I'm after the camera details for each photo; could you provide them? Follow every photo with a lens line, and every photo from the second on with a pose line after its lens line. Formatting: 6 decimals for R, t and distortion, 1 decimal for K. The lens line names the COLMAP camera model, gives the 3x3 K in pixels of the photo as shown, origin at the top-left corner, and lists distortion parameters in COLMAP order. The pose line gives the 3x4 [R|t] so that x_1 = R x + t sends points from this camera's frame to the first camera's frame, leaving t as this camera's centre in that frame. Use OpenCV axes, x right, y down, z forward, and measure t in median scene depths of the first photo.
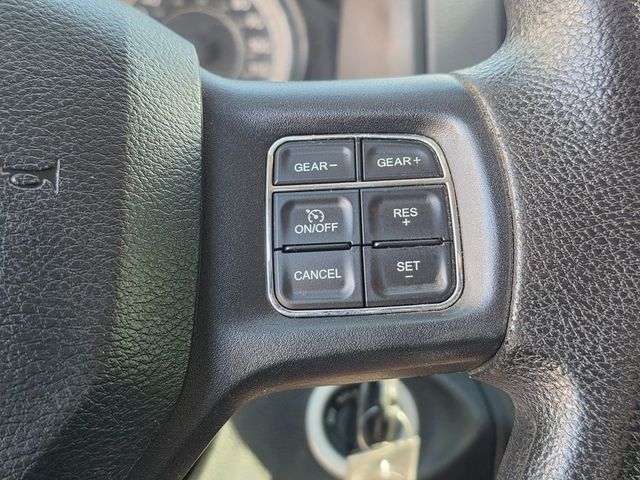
lens RADIAL K [[842.2, 0, 320.0], [0, 842.2, 240.0], [0, 0, 1]] dist [0.130272, -0.446663]
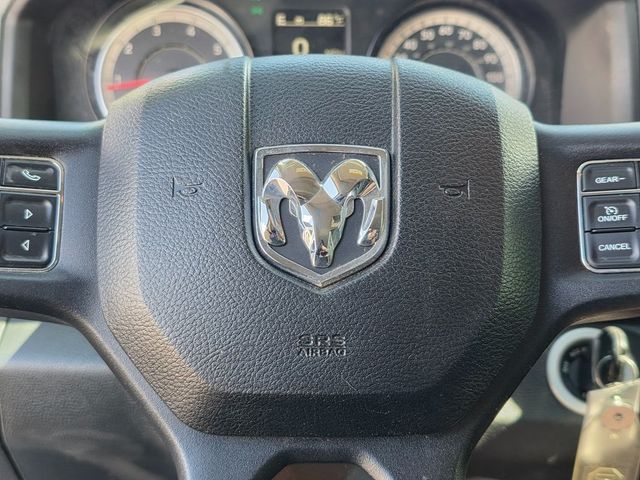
lens RADIAL K [[842.2, 0, 320.0], [0, 842.2, 240.0], [0, 0, 1]] dist [0.130272, -0.446663]
pose [[0.986140, -0.004642, -0.165850, -0.284683], [0.005003, 0.999986, 0.001764, 0.021725], [0.165839, -0.002569, 0.986149, -0.687642]]
